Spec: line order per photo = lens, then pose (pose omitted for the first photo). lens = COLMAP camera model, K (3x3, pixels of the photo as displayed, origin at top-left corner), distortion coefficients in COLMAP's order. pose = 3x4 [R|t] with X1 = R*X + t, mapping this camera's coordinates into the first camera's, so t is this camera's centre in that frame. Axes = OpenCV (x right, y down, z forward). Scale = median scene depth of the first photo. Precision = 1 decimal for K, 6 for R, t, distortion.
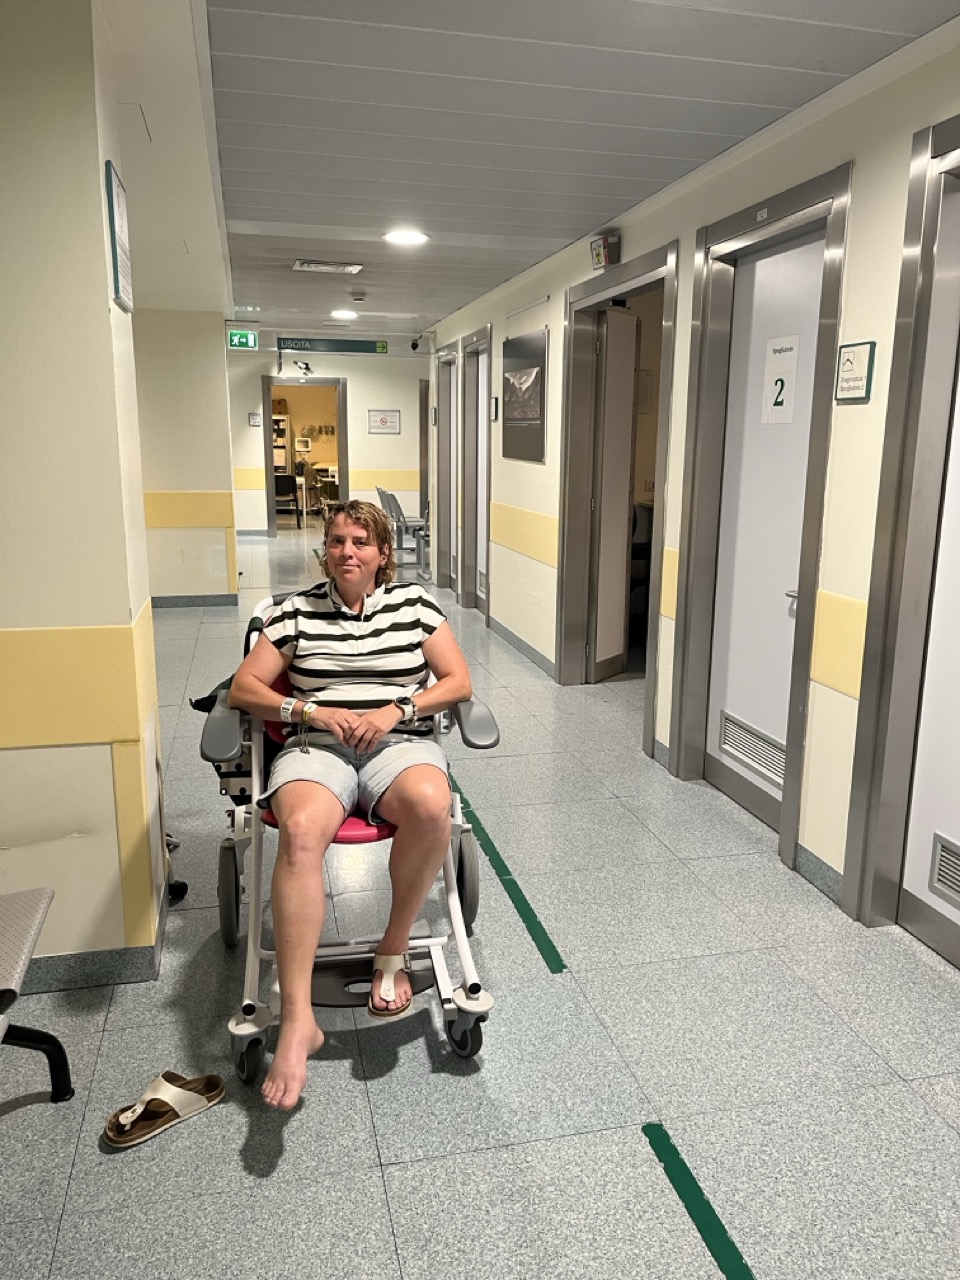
lens RADIAL K [[963.5, 0, 477.6], [0, 963.5, 641.5], [0, 0, 1]] dist [0.015831, -0.000553]
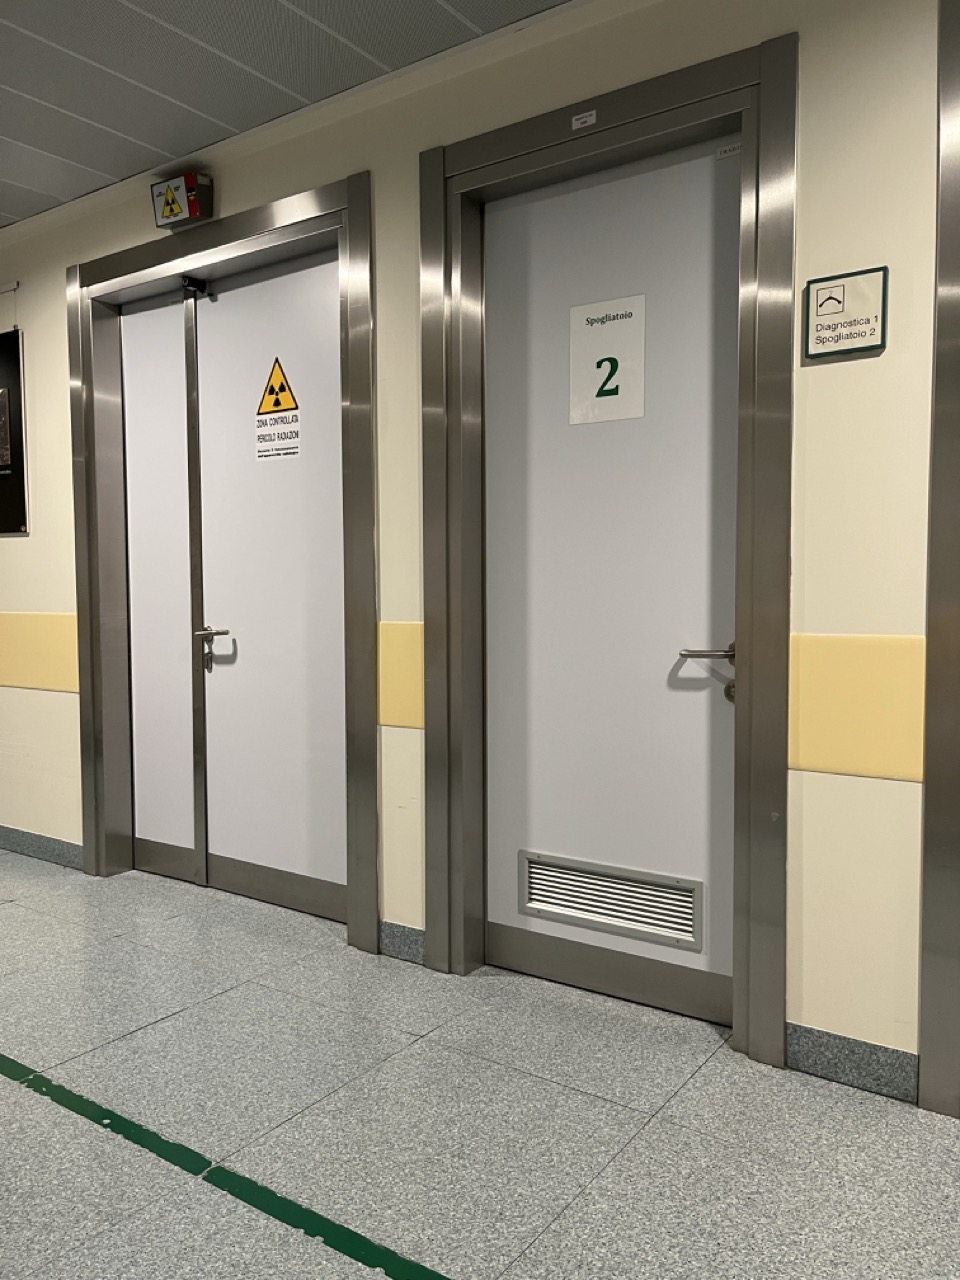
lens RADIAL K [[963.5, 0, 482.4], [0, 963.5, 642.7], [0, 0, 1]] dist [0.015831, -0.000553]
pose [[0.740018, -0.050049, 0.670723, -0.208155], [0.150355, 0.984301, -0.092441, -0.013615], [-0.655566, 0.169255, 0.735925, 0.503607]]
